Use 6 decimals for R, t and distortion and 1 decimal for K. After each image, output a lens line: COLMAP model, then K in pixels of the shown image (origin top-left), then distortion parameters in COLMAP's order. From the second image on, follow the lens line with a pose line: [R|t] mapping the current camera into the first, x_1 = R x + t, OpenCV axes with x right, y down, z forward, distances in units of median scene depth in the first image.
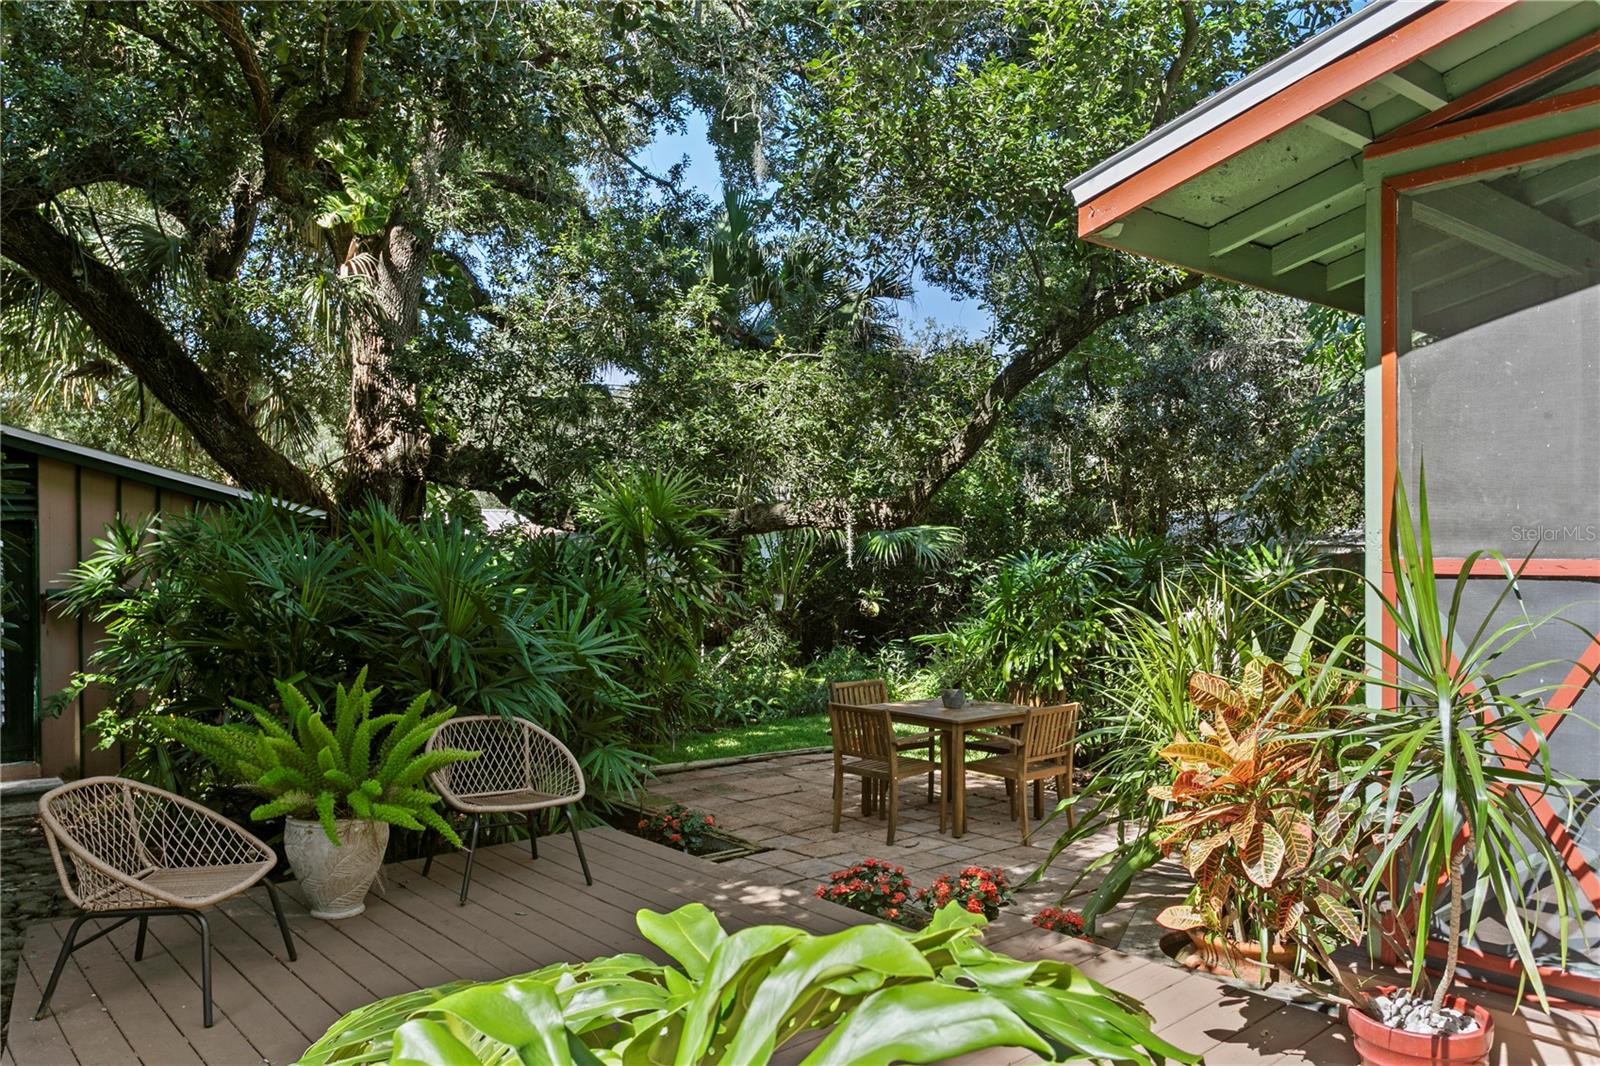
lens RADIAL K [[1168.5, 0, 776.6], [0, 1168.5, 564.7], [0, 0, 1]] dist [-0.014888, -0.001000]
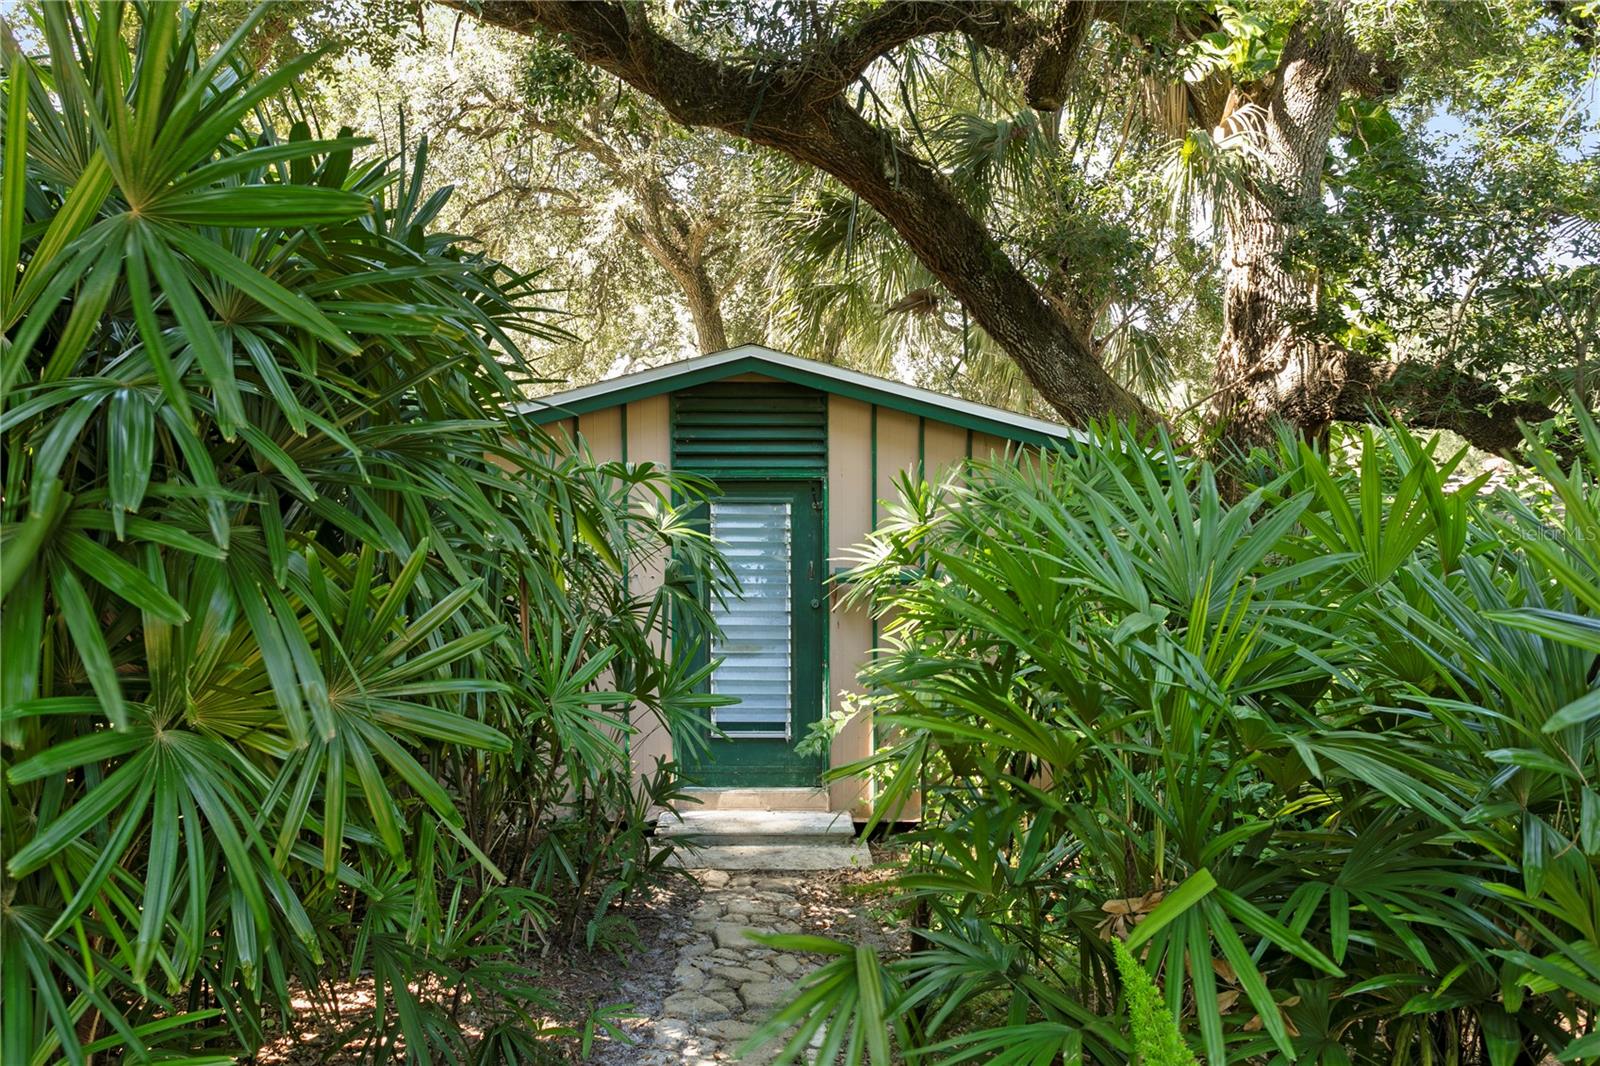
lens RADIAL K [[1168.5, 0, 797.5], [0, 1168.5, 533.1], [0, 0, 1]] dist [-0.014888, -0.001000]
pose [[0.779832, 0.013772, -0.625837, -0.119589], [-0.016009, 0.999870, 0.002054, -0.002288], [0.625784, 0.008417, 0.779951, 0.274180]]
